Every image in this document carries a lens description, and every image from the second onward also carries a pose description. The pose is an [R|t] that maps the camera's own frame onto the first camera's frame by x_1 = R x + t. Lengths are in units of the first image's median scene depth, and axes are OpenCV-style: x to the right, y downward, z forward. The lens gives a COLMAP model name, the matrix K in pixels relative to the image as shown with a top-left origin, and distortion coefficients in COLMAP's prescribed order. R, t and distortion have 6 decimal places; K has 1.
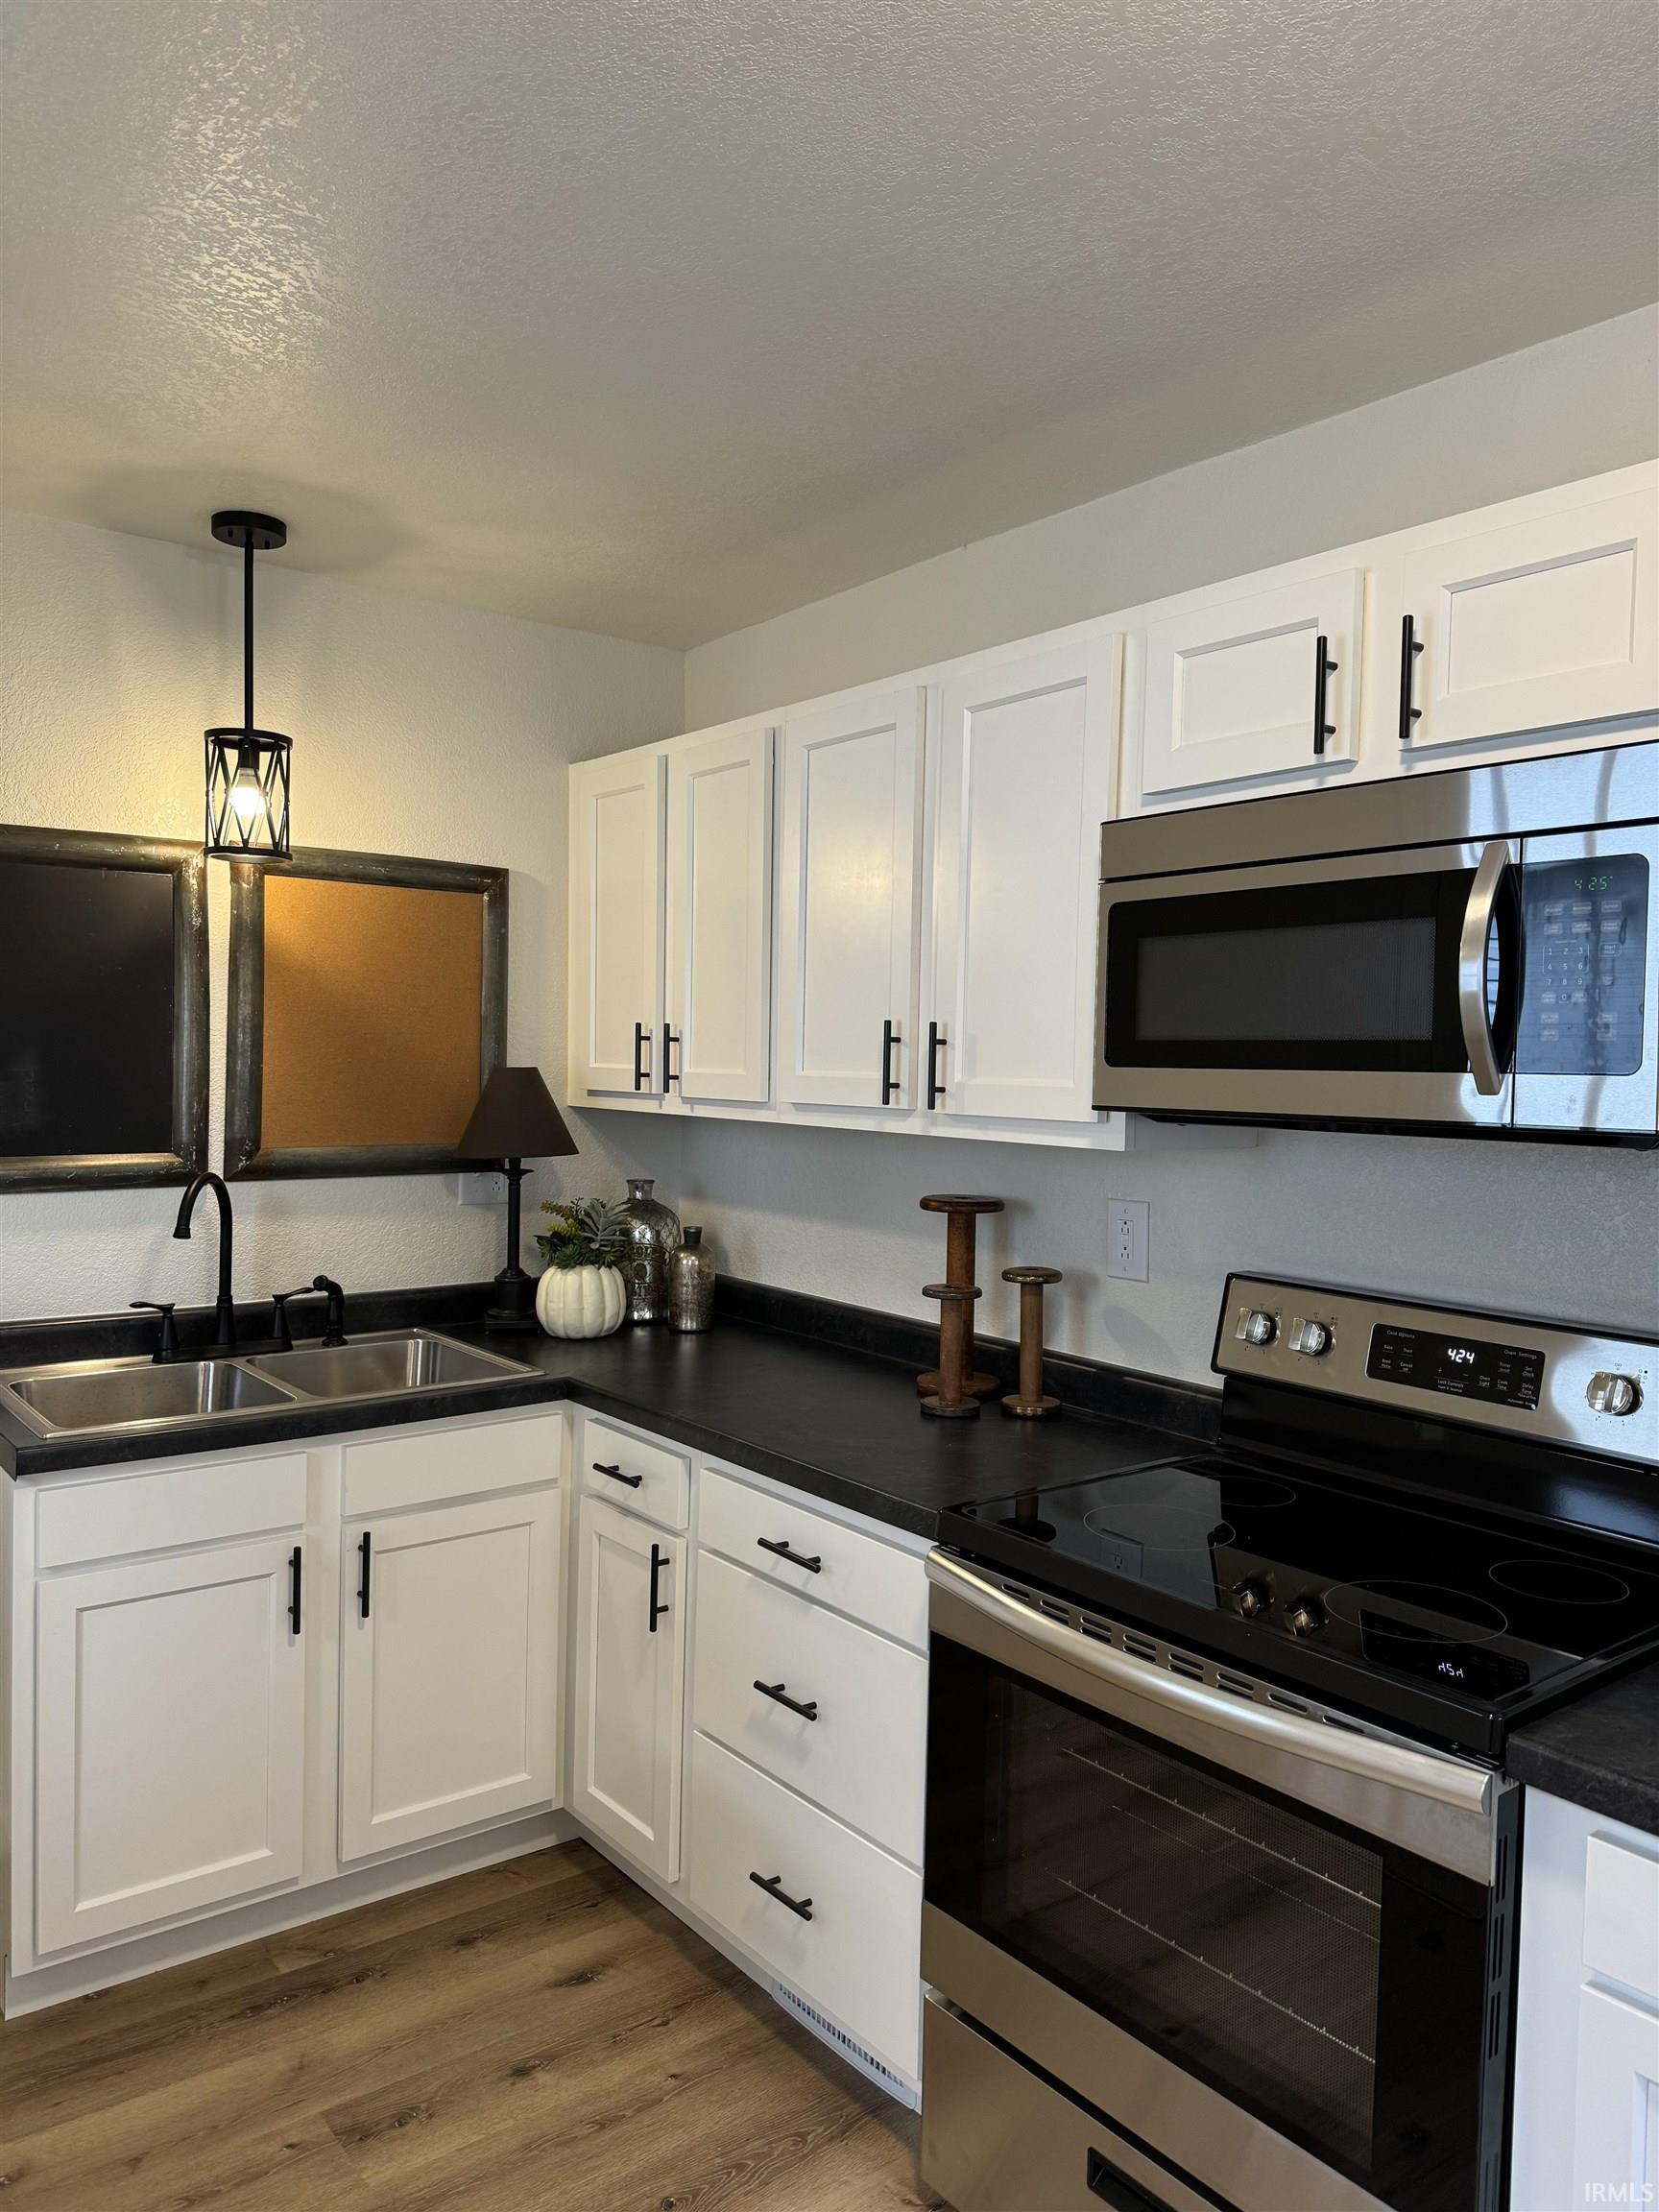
lens RADIAL K [[1556.2, 0, 833.9], [0, 1556.2, 1121.7], [0, 0, 1]] dist [0.052043, -0.056345]
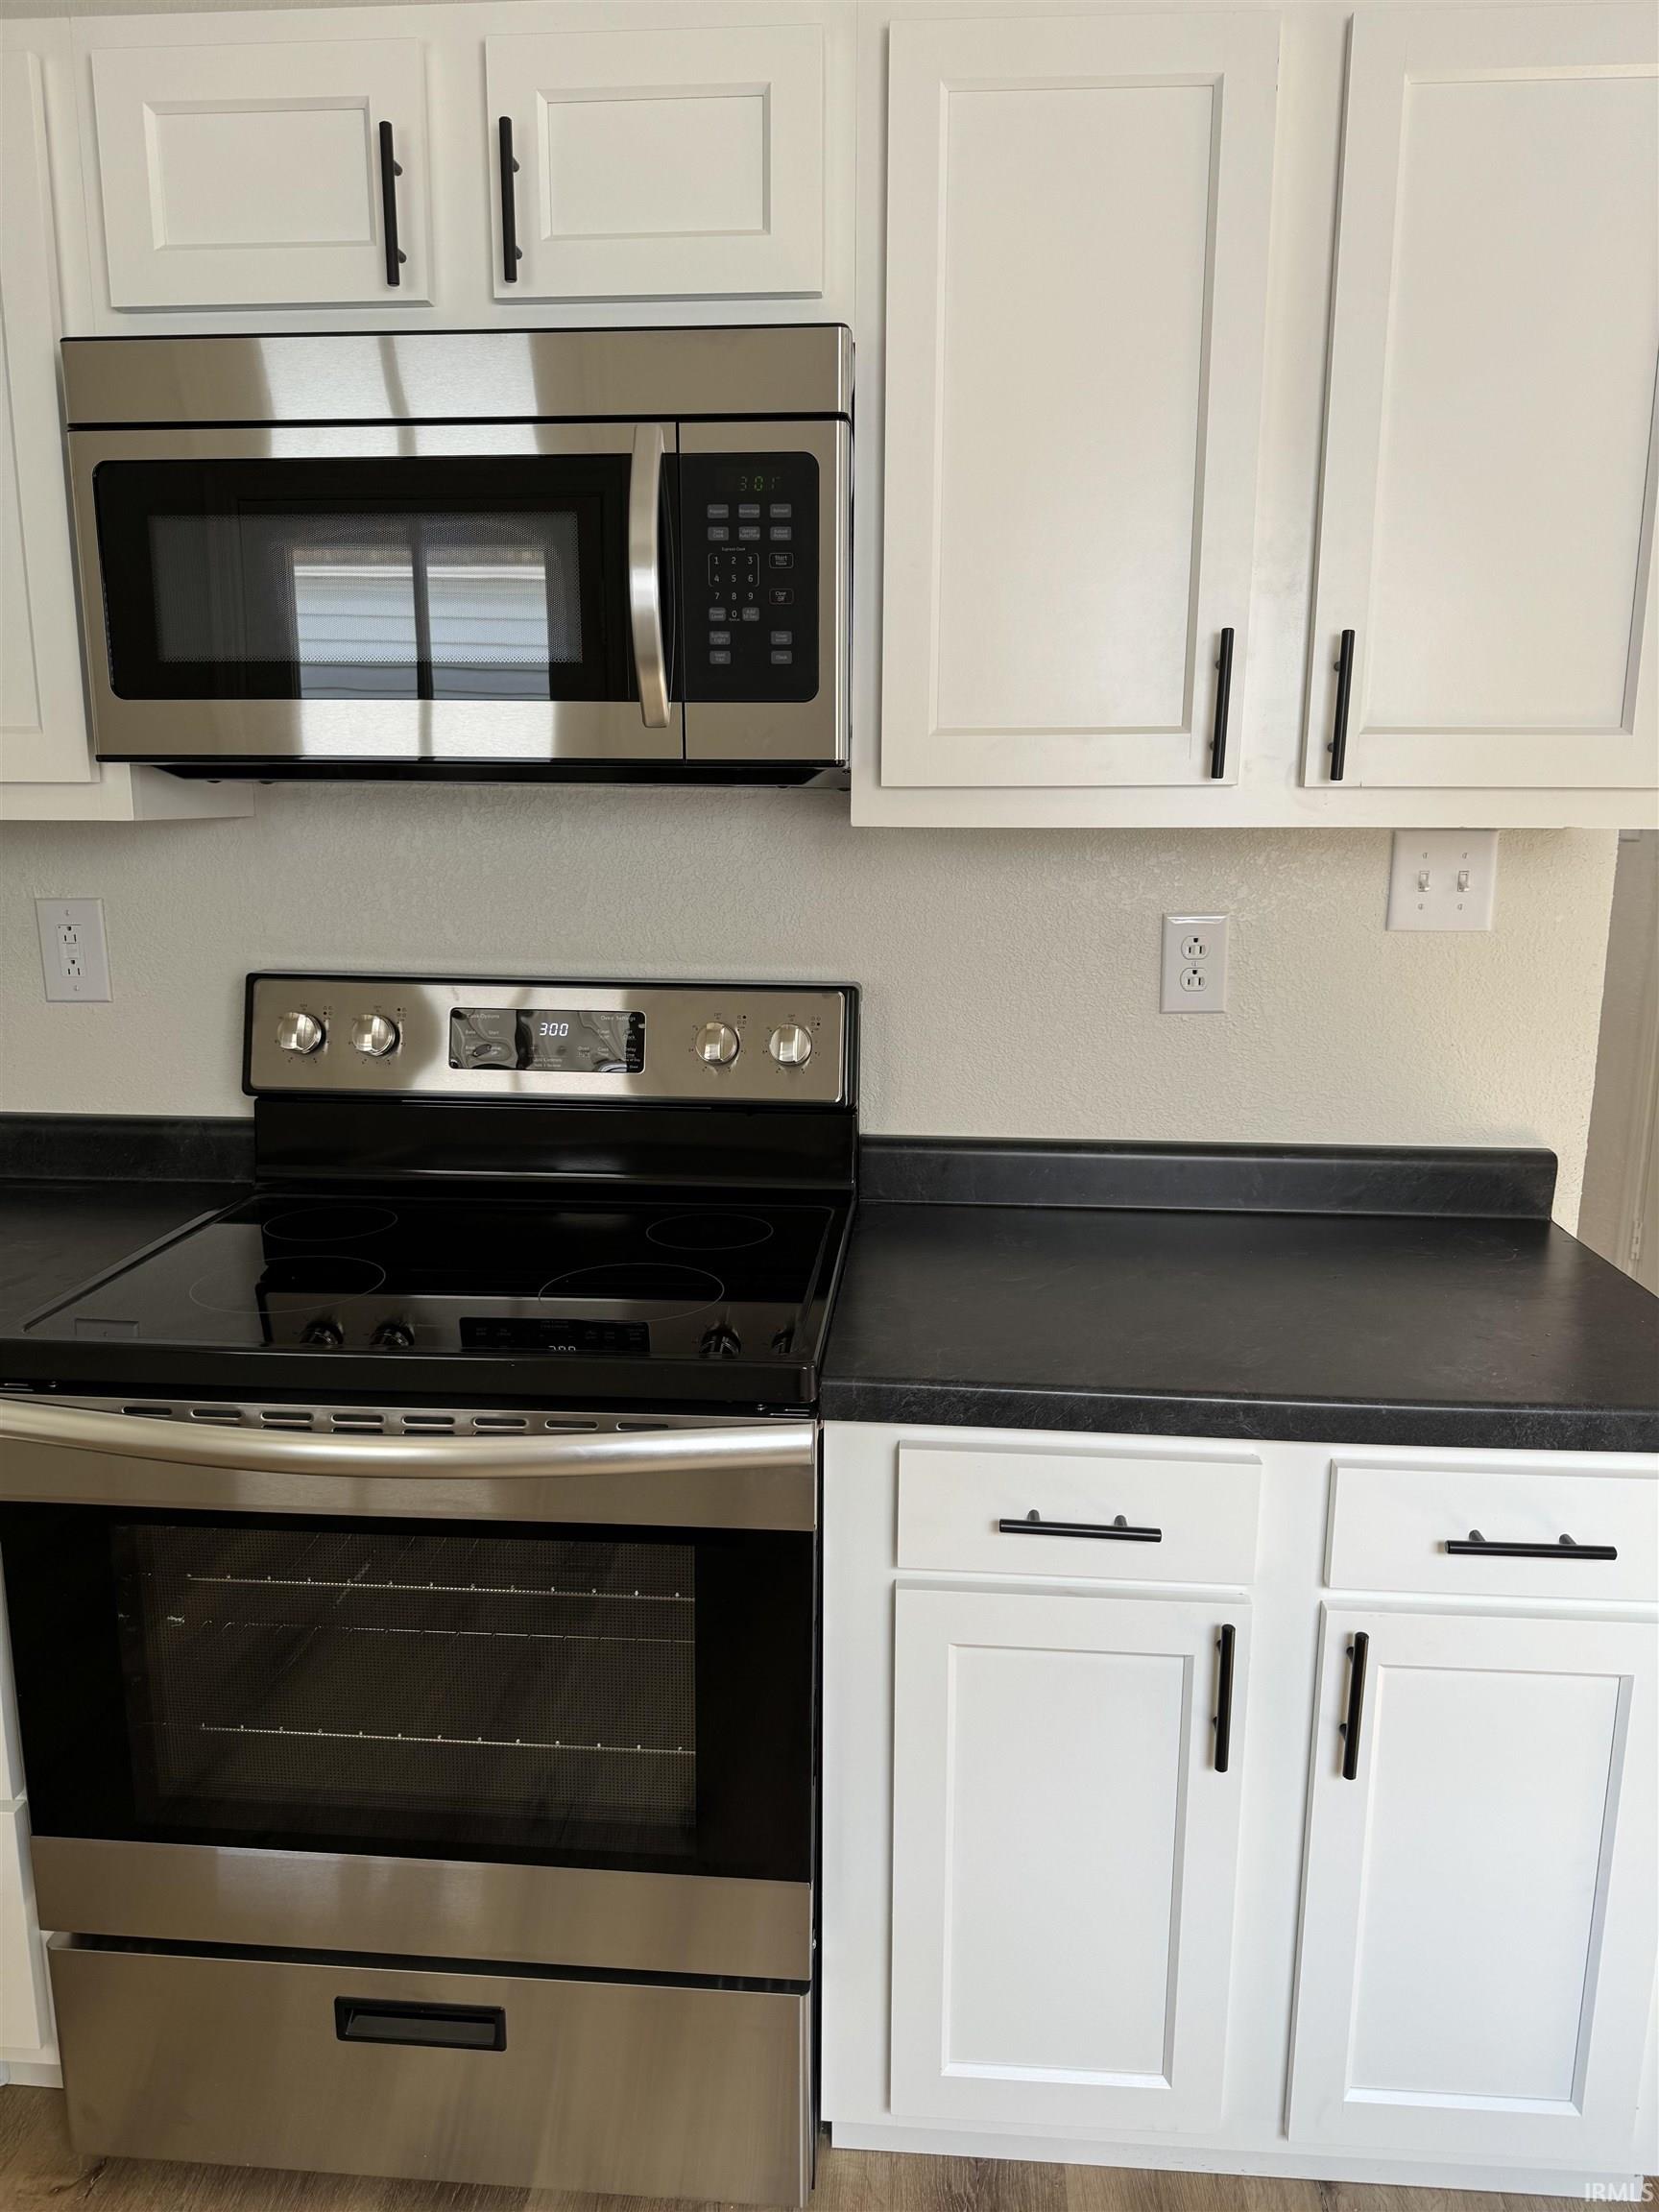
lens RADIAL K [[1556.2, 0, 820.3], [0, 1556.2, 1121.7], [0, 0, 1]] dist [0.052043, -0.056345]
pose [[0.680128, -0.166935, 0.713834, -0.135220], [0.039680, 0.980684, 0.191533, 0.025905], [-0.732019, -0.101942, 0.673614, 0.207205]]
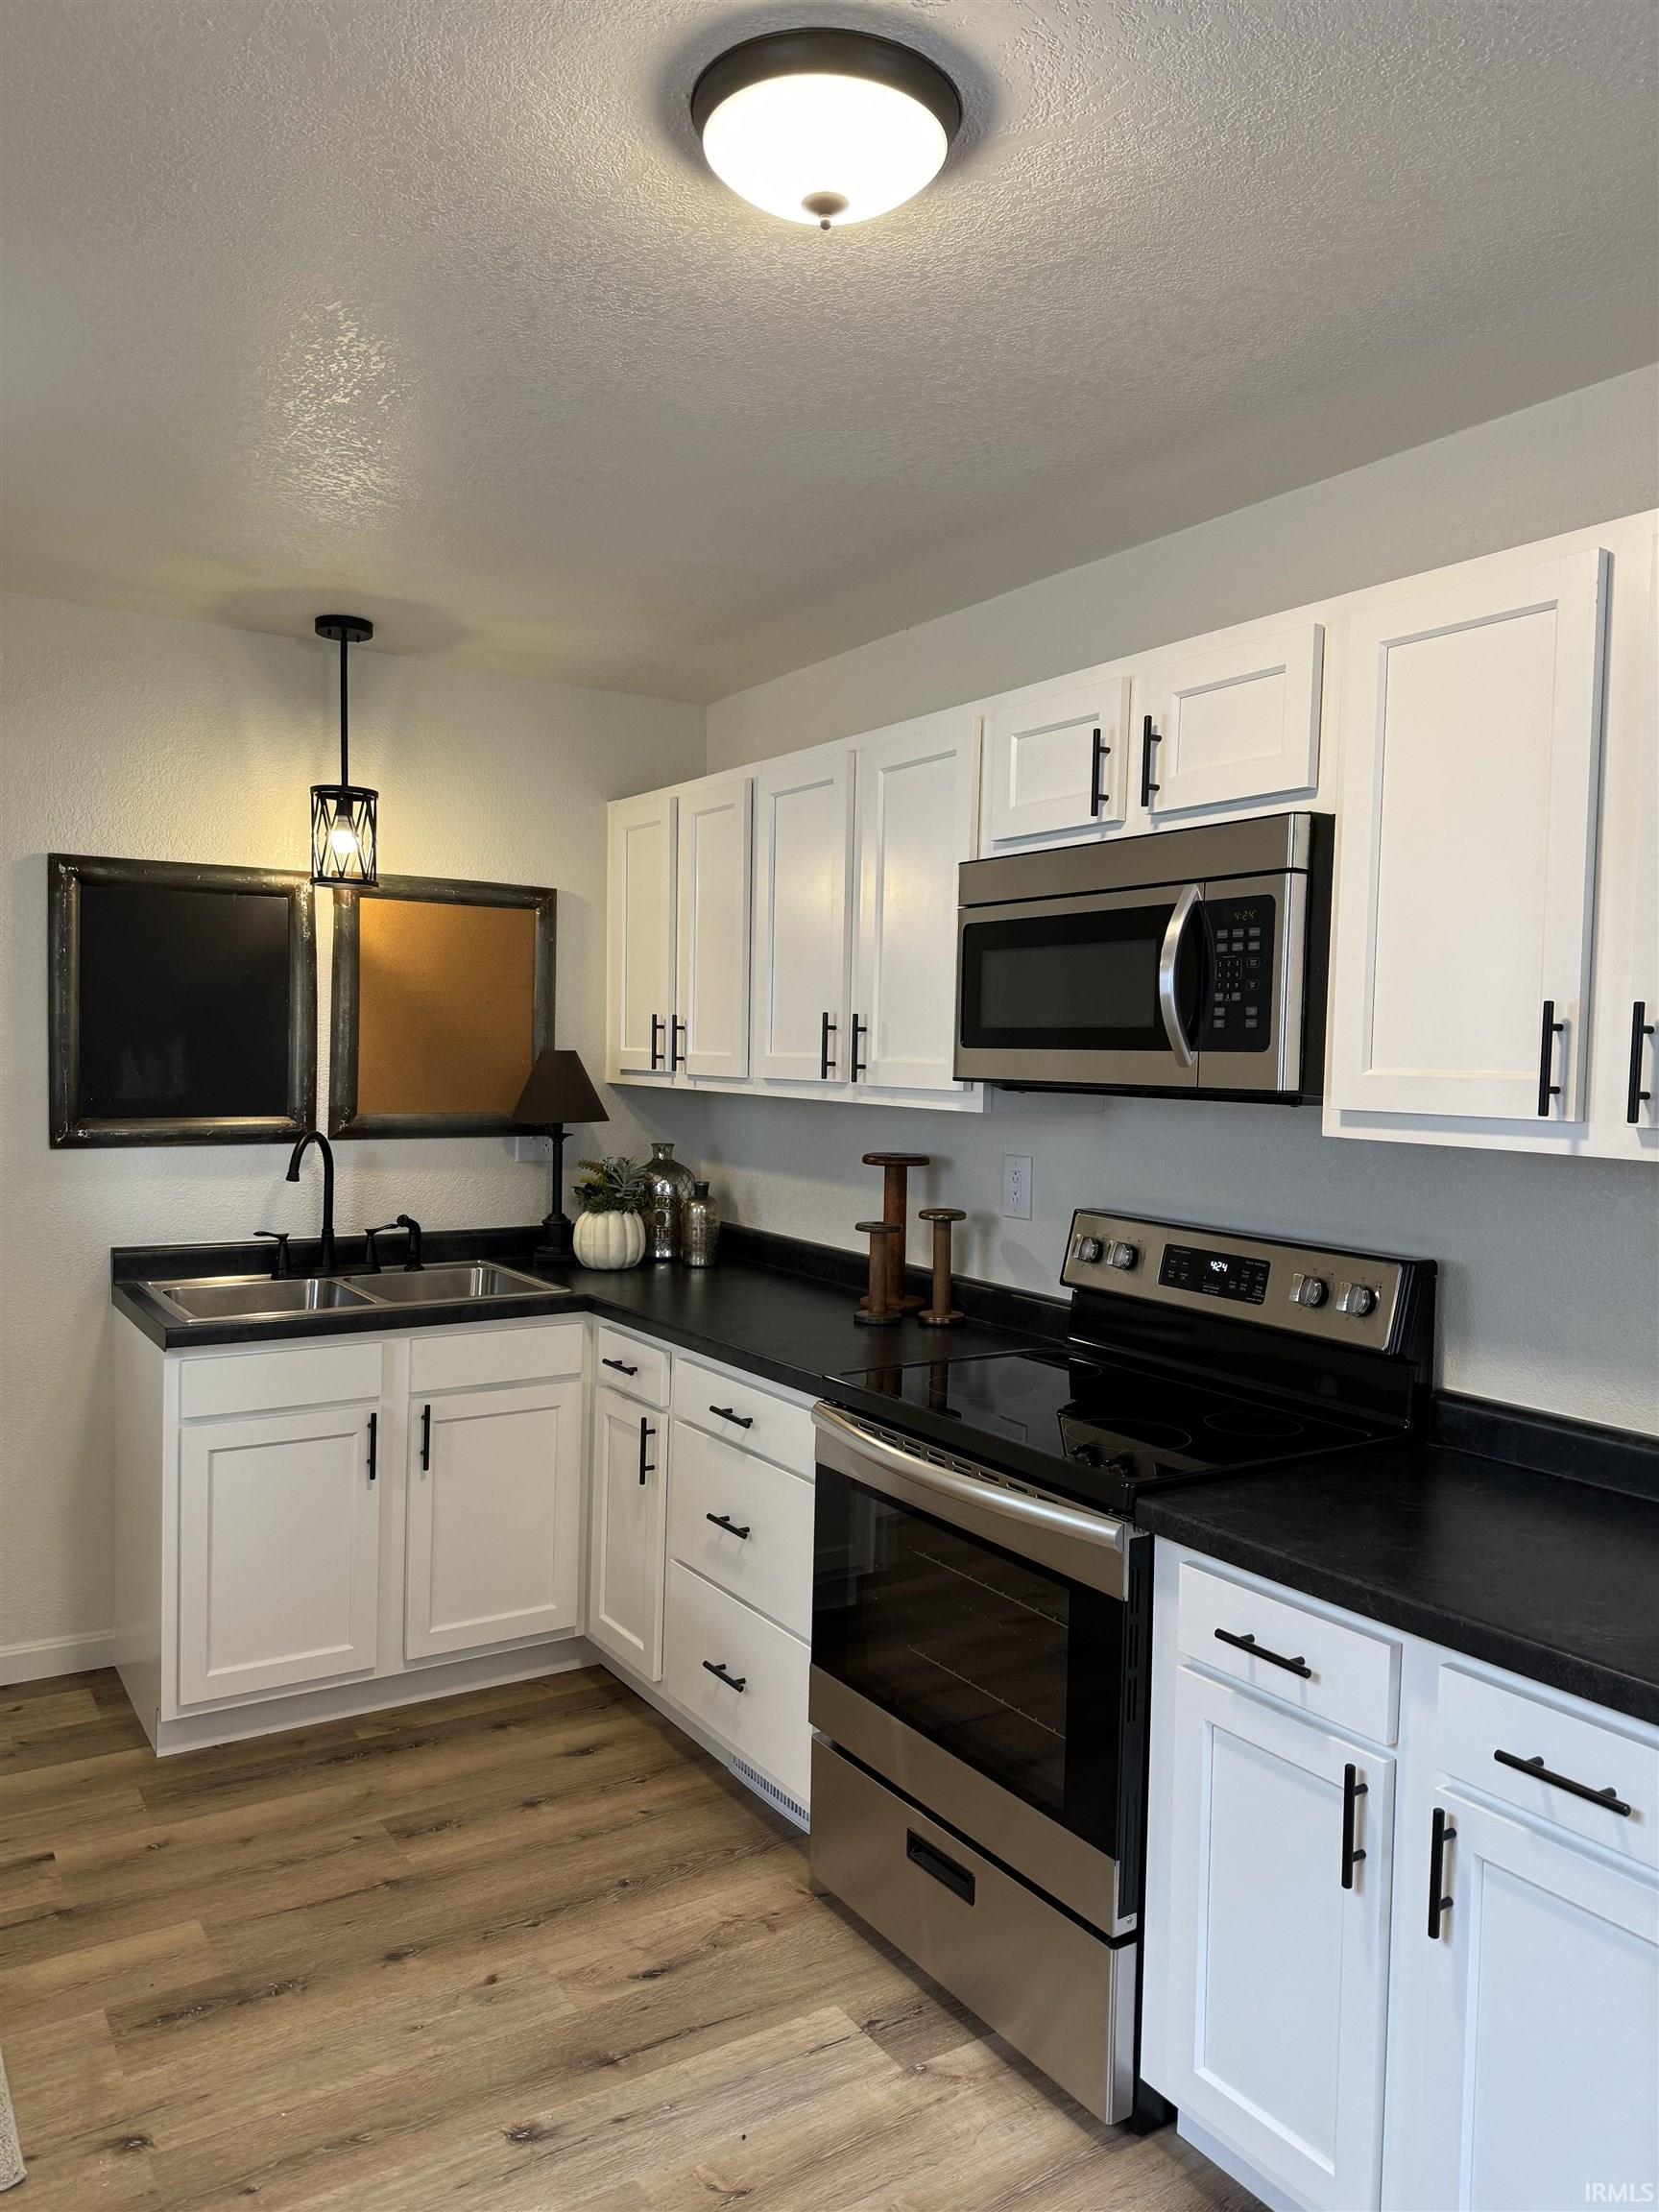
lens RADIAL K [[1556.2, 0, 842.8], [0, 1556.2, 1115.6], [0, 0, 1]] dist [0.052043, -0.056345]
pose [[0.996651, 0.005086, -0.081617, 0.155928], [-0.004919, 0.999985, 0.002246, 0.016927], [0.081627, -0.001837, 0.996661, -0.274341]]
